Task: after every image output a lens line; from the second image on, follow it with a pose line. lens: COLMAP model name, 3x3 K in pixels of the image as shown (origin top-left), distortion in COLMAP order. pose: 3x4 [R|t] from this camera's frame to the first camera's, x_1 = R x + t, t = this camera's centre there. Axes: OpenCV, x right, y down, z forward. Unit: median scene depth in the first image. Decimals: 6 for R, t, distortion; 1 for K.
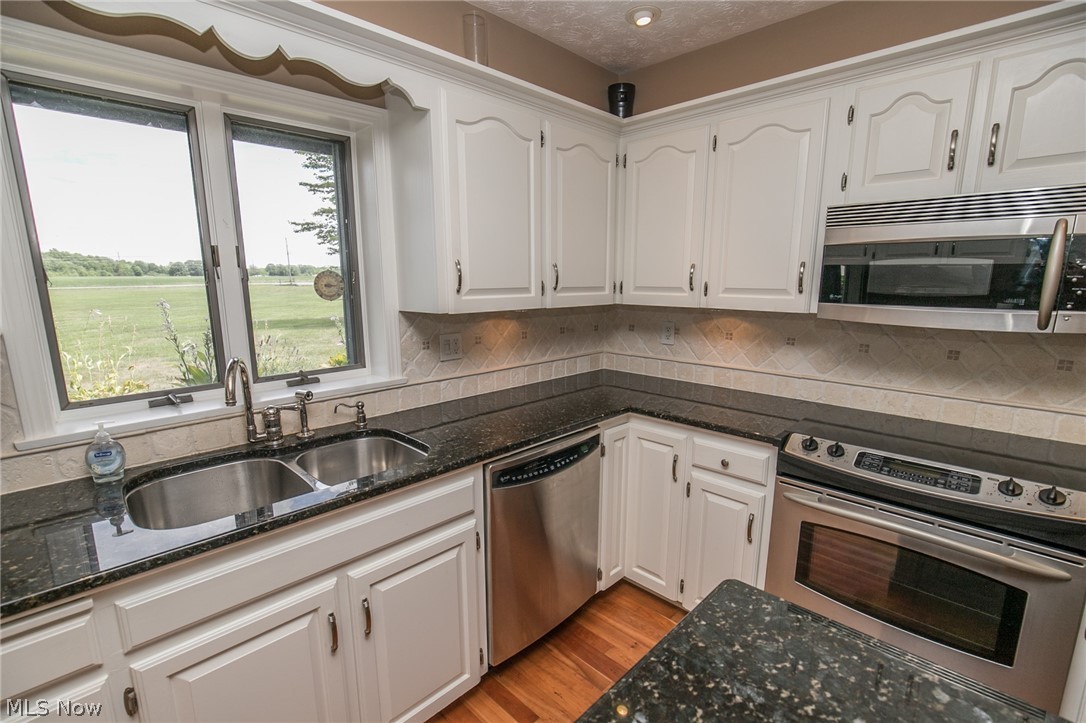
lens RADIAL K [[492.6, 0, 541.9], [0, 492.6, 370.8], [0, 0, 1]] dist [-0.008691, 0.000672]
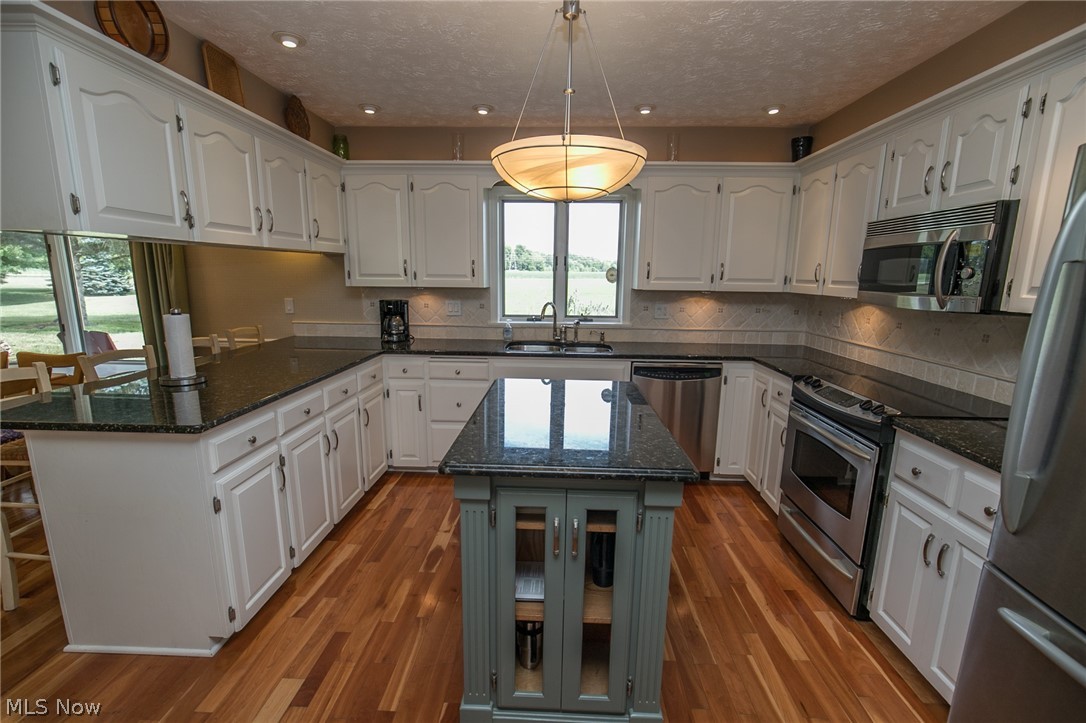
lens RADIAL K [[492.6, 0, 540.9], [0, 492.6, 366.1], [0, 0, 1]] dist [-0.008691, 0.000672]
pose [[0.679250, 0.145158, -0.719408, 0.950836], [-0.148683, 0.987136, 0.058796, 0.123624], [0.718688, 0.067027, 0.692095, -0.591680]]
